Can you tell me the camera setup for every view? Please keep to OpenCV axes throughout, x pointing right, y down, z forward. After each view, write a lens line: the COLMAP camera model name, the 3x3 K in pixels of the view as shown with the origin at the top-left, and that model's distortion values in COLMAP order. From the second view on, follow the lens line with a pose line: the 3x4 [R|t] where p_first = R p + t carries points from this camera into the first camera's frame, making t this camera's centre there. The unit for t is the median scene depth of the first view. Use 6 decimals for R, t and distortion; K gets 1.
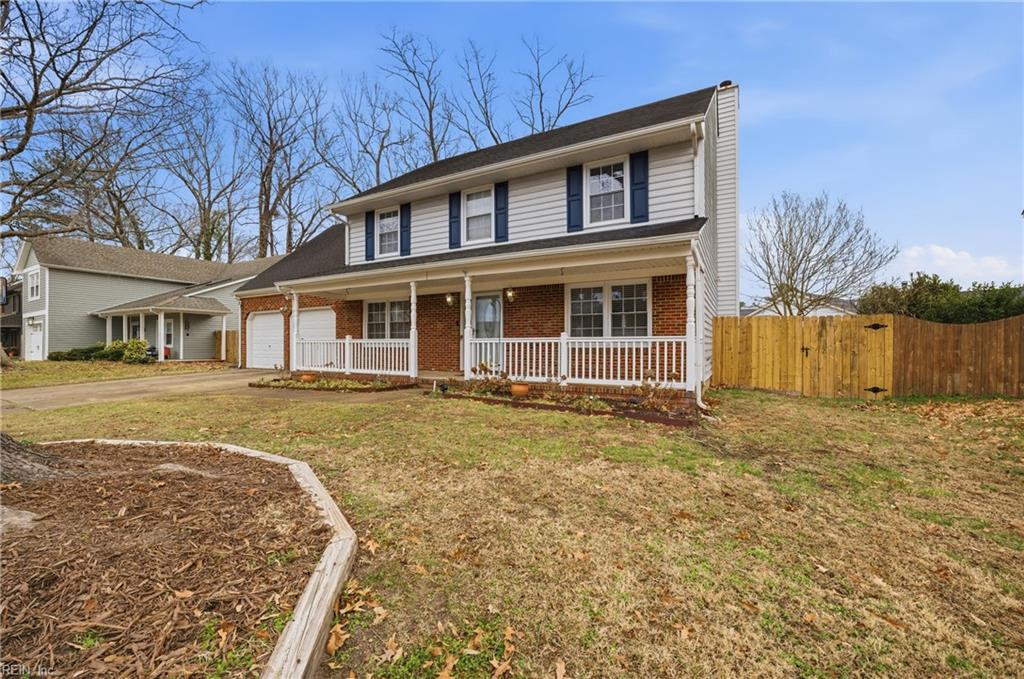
lens RADIAL K [[514.5, 0, 512.0], [0, 514.5, 339.5], [0, 0, 1]] dist [-0.000366, -0.000046]
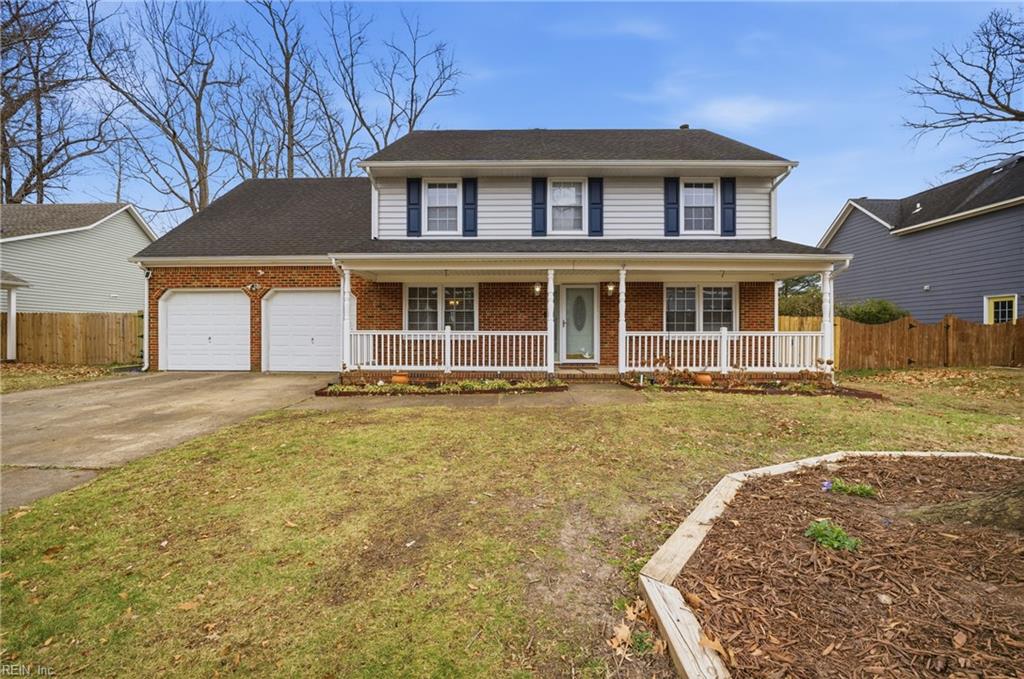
lens RADIAL K [[409.3, 0, 512.0], [0, 409.3, 339.5], [0, 0, 1]] dist [-0.016134, -0.000052]
pose [[0.830486, -0.000769, 0.557040, -0.507287], [-0.008035, 0.999878, 0.013359, 0.004214], [-0.556982, -0.015570, 0.830378, 0.349433]]
